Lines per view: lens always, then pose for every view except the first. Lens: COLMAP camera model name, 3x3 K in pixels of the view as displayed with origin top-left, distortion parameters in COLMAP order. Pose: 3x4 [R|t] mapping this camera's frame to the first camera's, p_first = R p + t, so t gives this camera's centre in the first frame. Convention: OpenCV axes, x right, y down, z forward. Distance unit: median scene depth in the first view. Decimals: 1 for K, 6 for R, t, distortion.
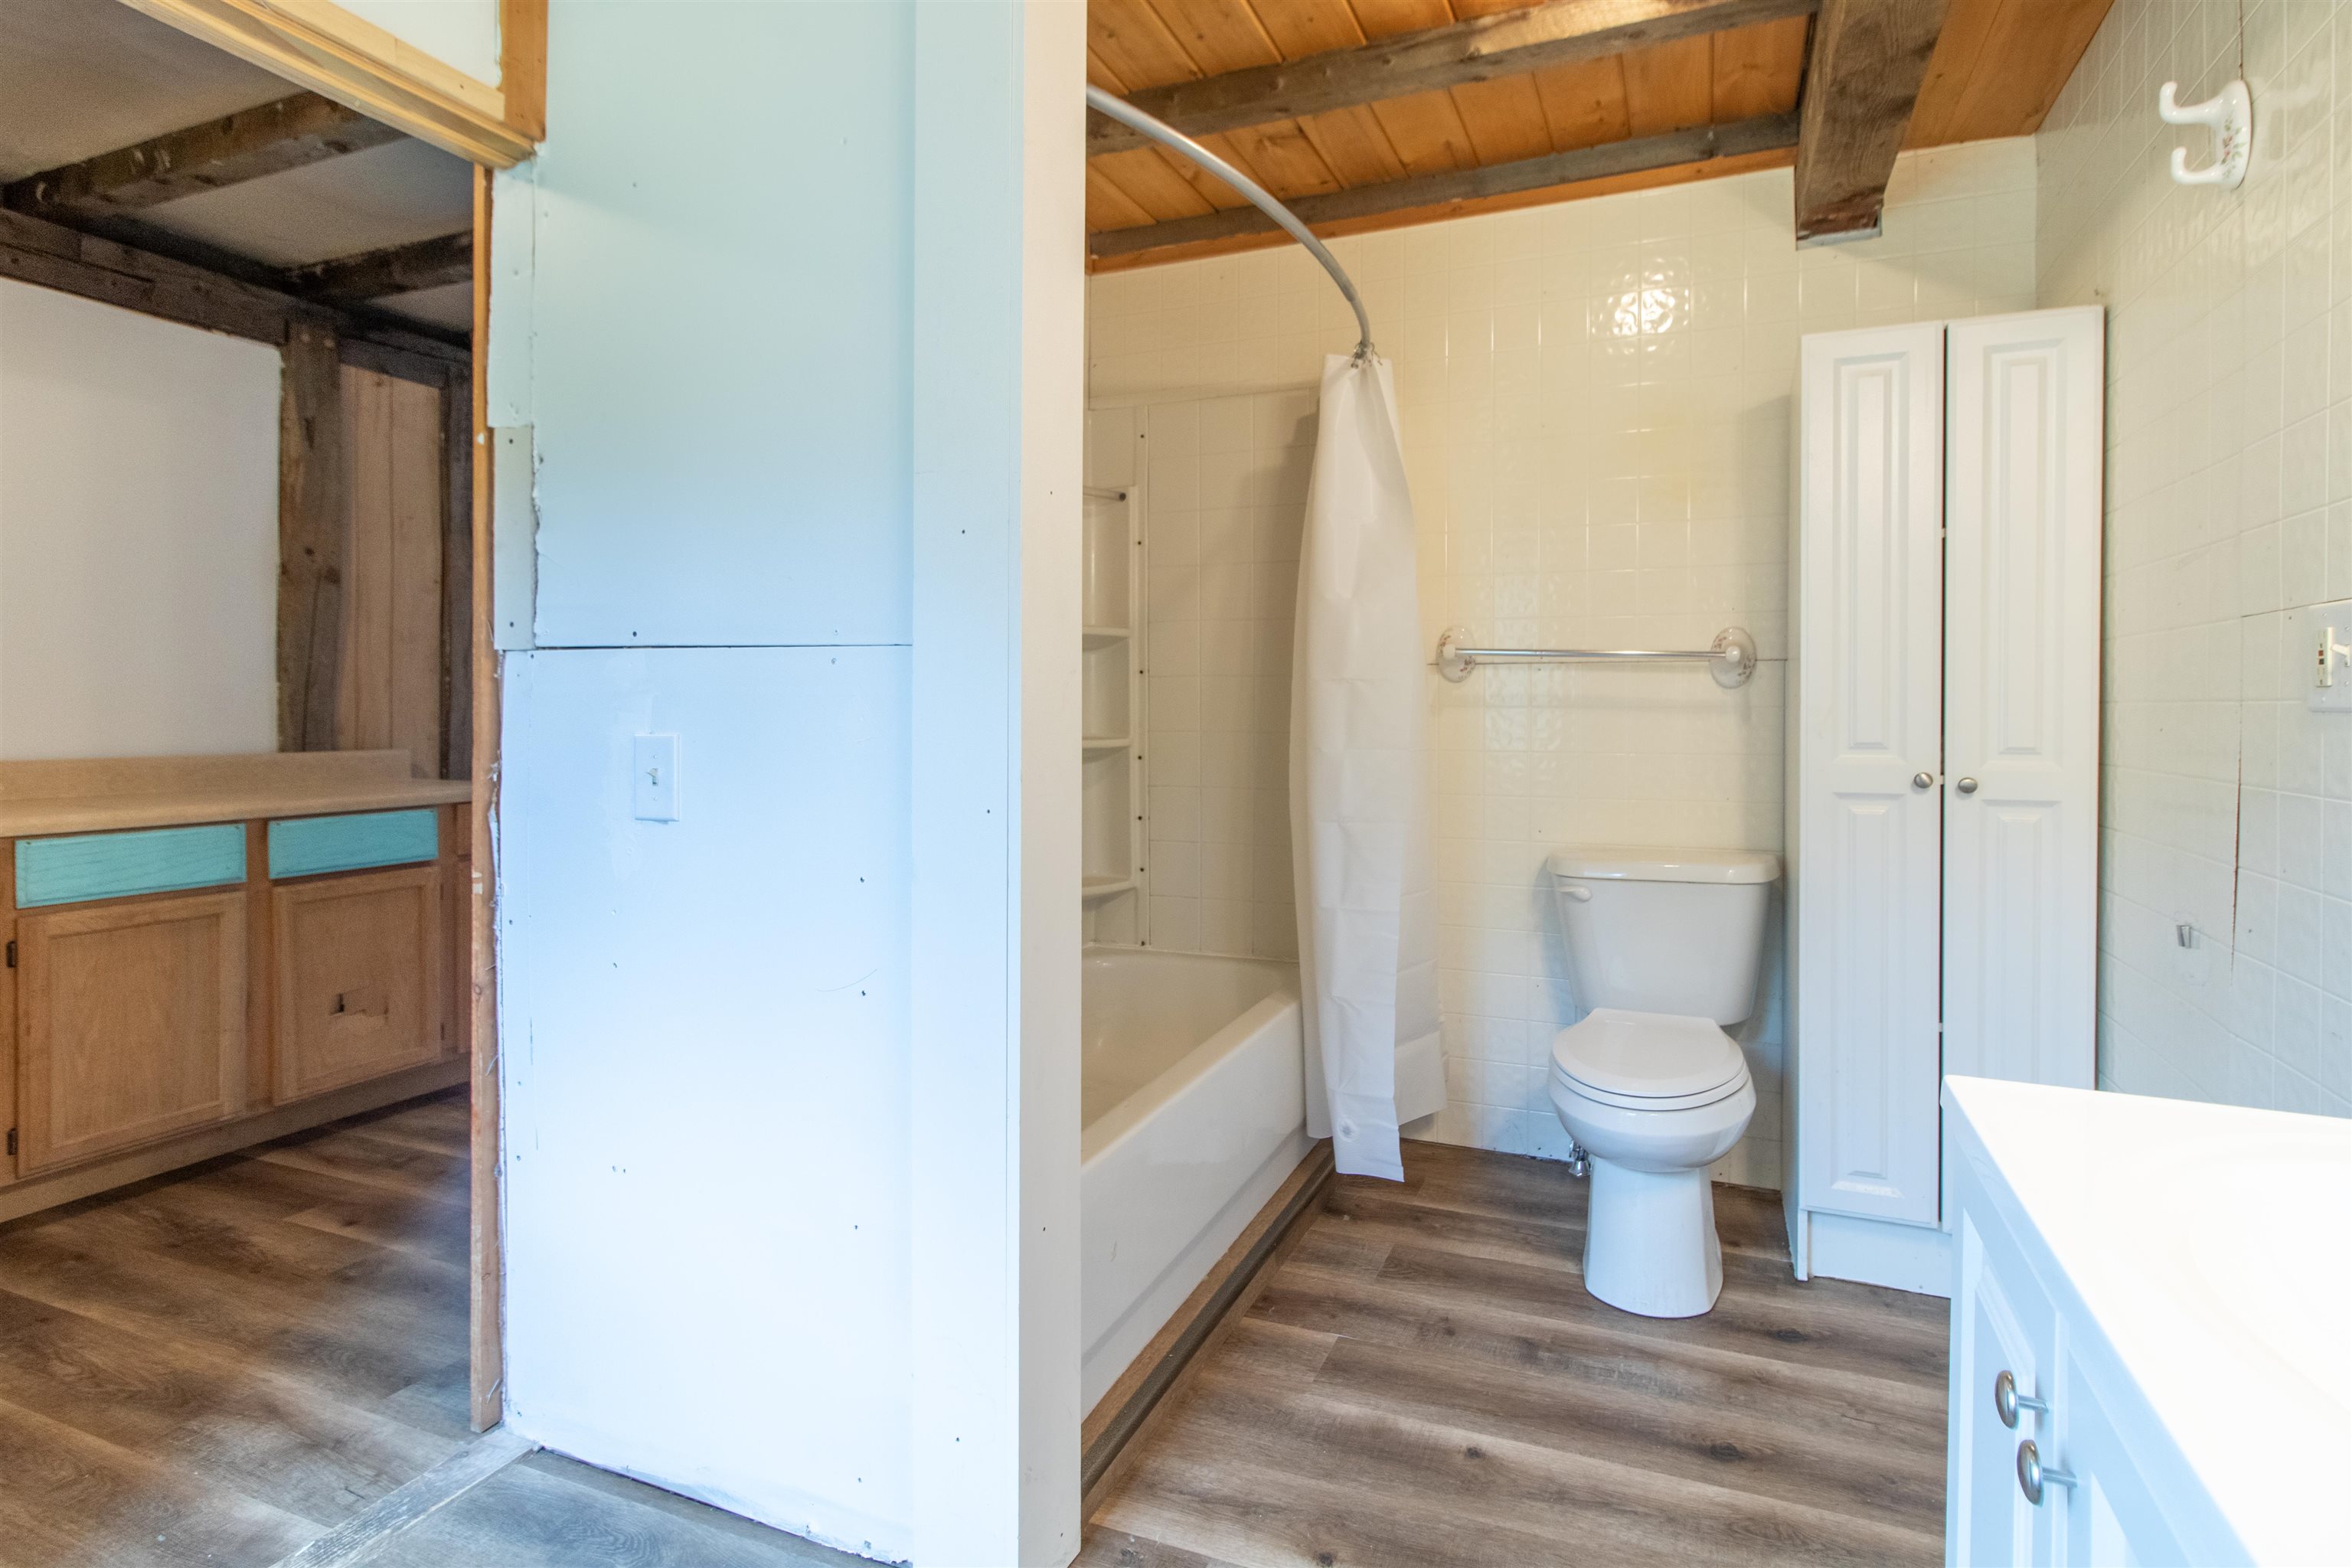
lens RADIAL K [[1101.5, 0, 1180.5], [0, 1101.5, 732.1], [0, 0, 1]] dist [0.007278, -0.001579]
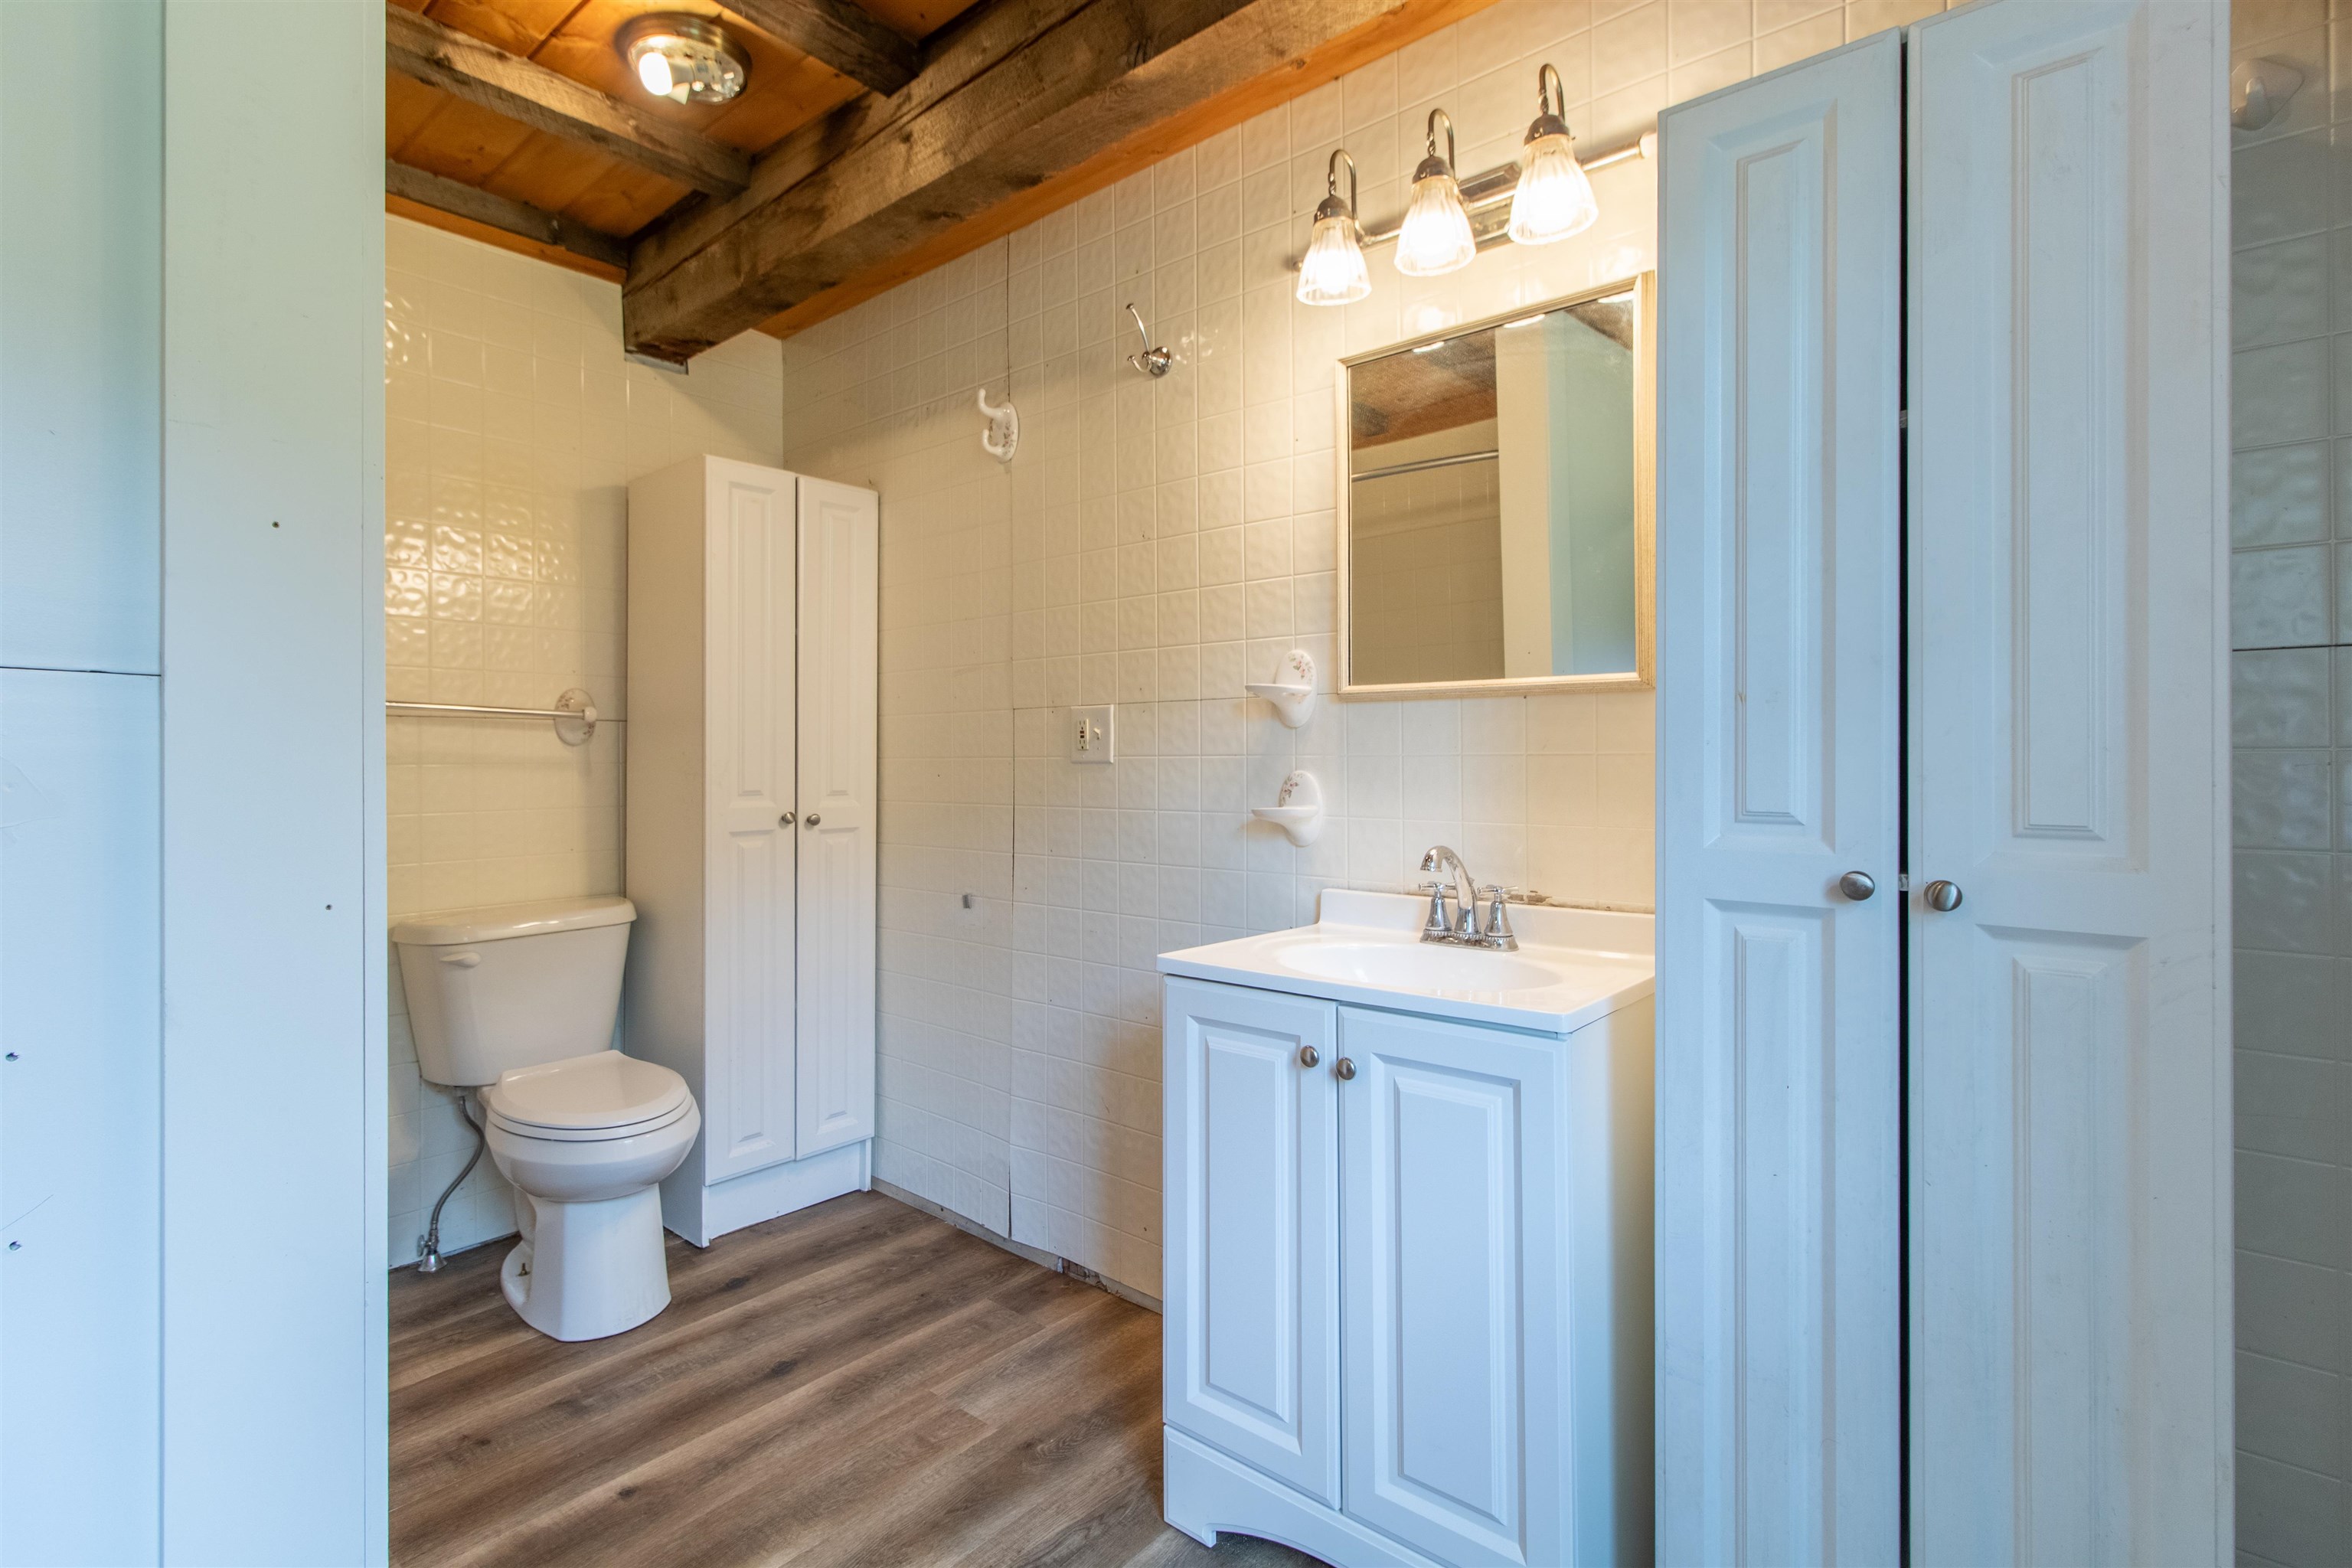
lens RADIAL K [[1092.7, 0, 1177.6], [0, 1092.7, 764.4], [0, 0, 1]] dist [0.004366, -0.000406]
pose [[0.340902, -0.007649, 0.940068, -0.423865], [0.027925, 0.999608, -0.001993, -0.004464], [-0.939684, 0.026930, 0.340982, 0.130684]]
